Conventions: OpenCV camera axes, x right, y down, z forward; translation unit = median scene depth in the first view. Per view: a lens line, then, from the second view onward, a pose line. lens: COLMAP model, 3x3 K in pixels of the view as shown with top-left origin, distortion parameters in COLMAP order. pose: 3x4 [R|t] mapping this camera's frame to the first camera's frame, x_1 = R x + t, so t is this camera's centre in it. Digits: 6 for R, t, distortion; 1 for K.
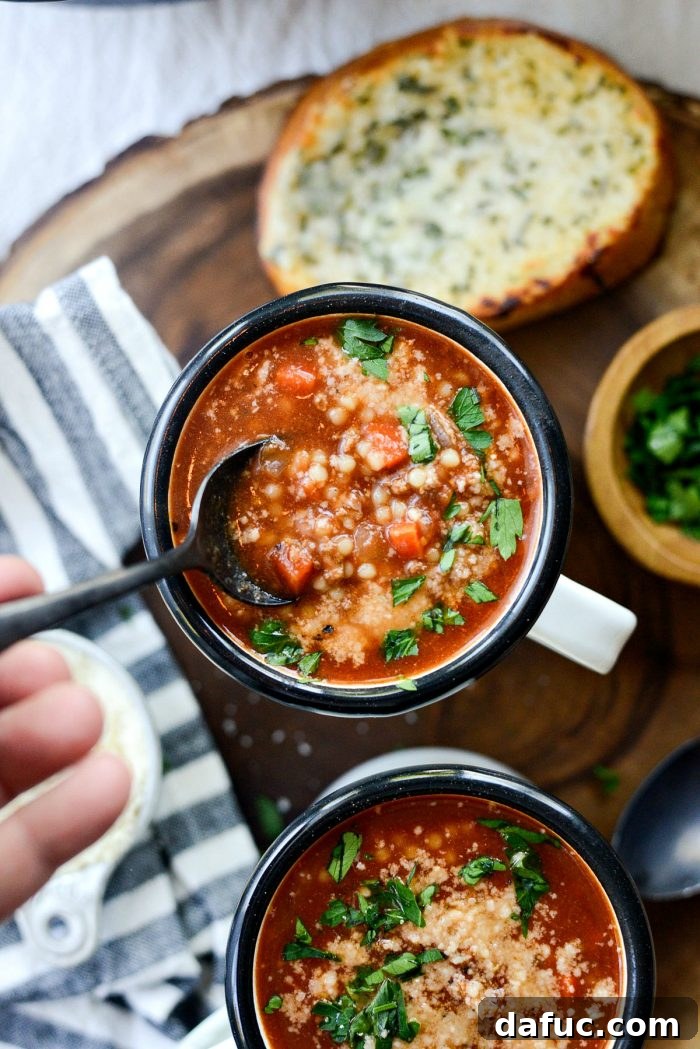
lens RADIAL K [[1755.0, 0, 350.0], [0, 1755.0, 524.5], [0, 0, 1]] dist [-0.163341, 0.033063]
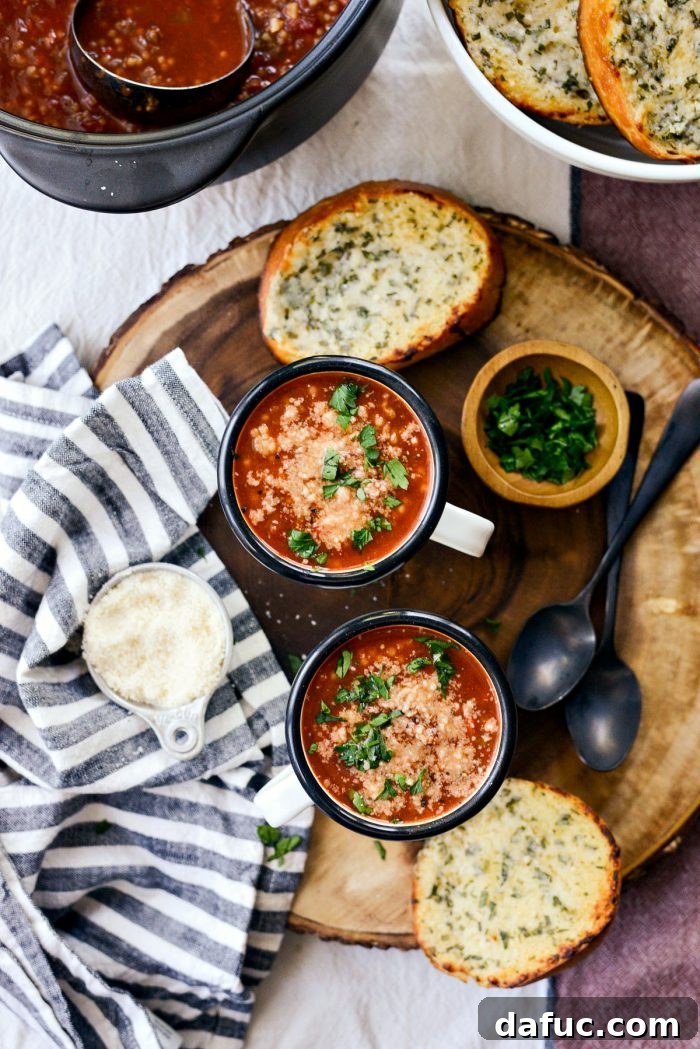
lens RADIAL K [[1755.0, 0, 350.0], [0, 1755.0, 524.5], [0, 0, 1]] dist [-0.163341, 0.033063]
pose [[0.996005, -0.086622, 0.021696, -0.020701], [0.086381, 0.996192, 0.011795, 0.017733], [-0.022635, -0.009874, 0.999695, -0.730500]]
